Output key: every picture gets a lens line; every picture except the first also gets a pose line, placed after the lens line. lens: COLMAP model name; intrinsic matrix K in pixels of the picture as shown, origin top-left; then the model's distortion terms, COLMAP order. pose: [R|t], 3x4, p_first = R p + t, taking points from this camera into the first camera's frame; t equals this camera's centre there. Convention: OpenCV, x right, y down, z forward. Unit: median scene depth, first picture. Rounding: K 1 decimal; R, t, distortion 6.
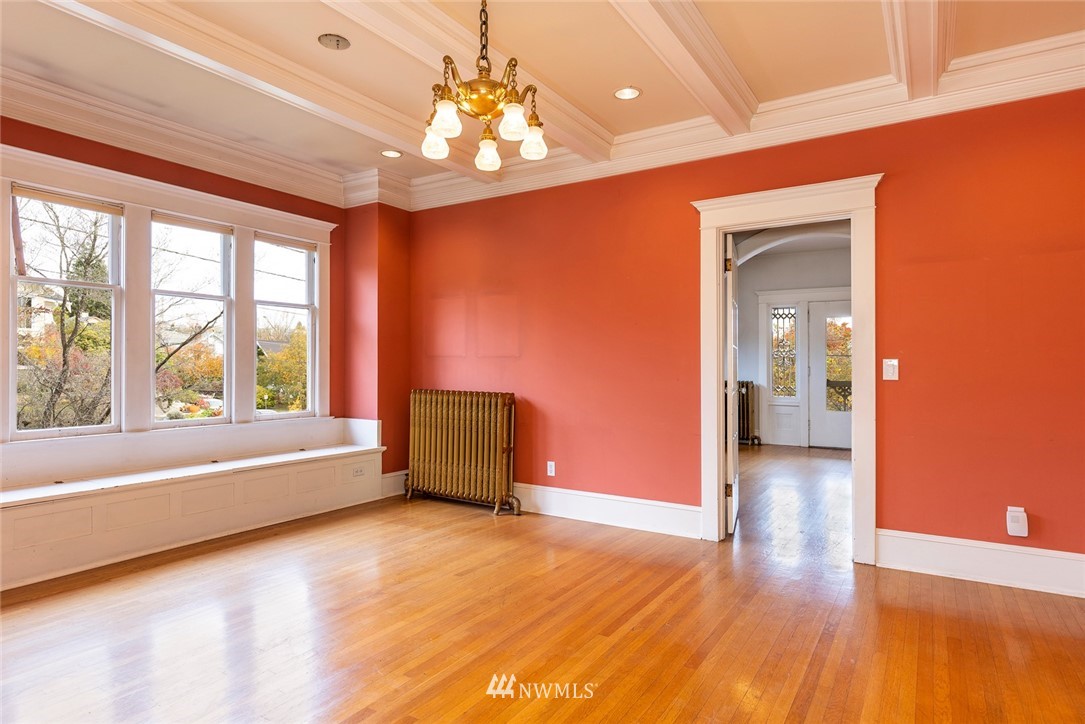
lens RADIAL K [[593.7, 0, 541.8], [0, 593.7, 360.1], [0, 0, 1]] dist [0.006457, 0.000372]
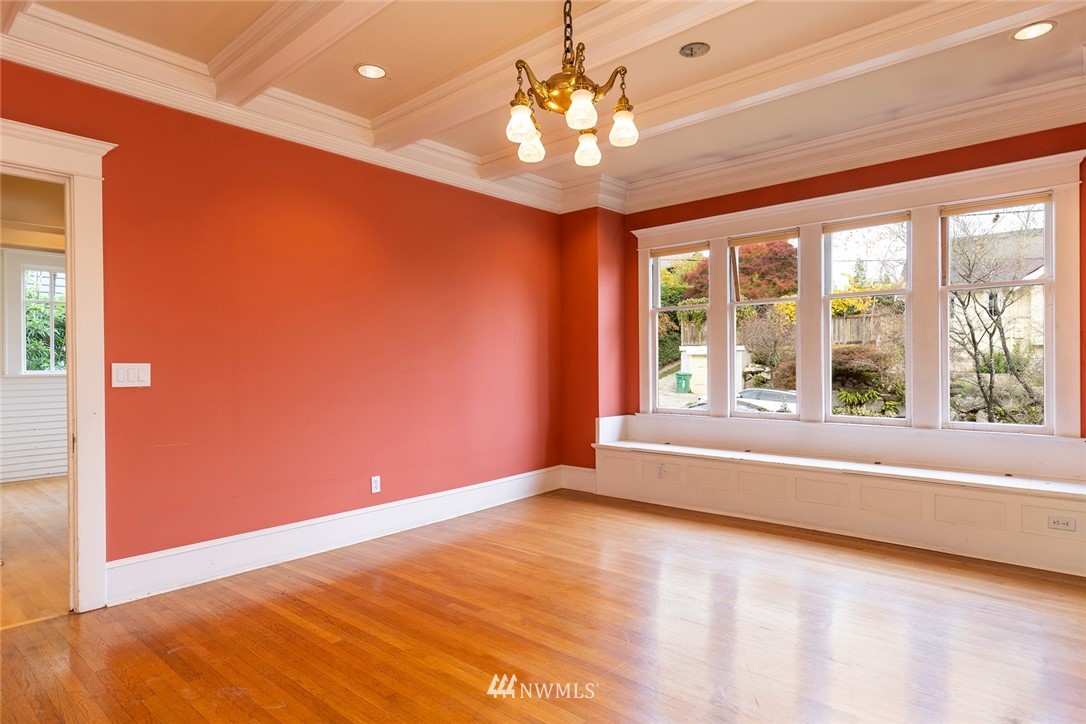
lens RADIAL K [[594.3, 0, 541.8], [0, 594.3, 367.0], [0, 0, 1]] dist [0.006457, 0.000372]
pose [[-0.128309, 0.002333, -0.991732, 0.518832], [0.016210, 0.999869, 0.000255, 0.005636], [0.991602, -0.016043, -0.128330, 0.631251]]
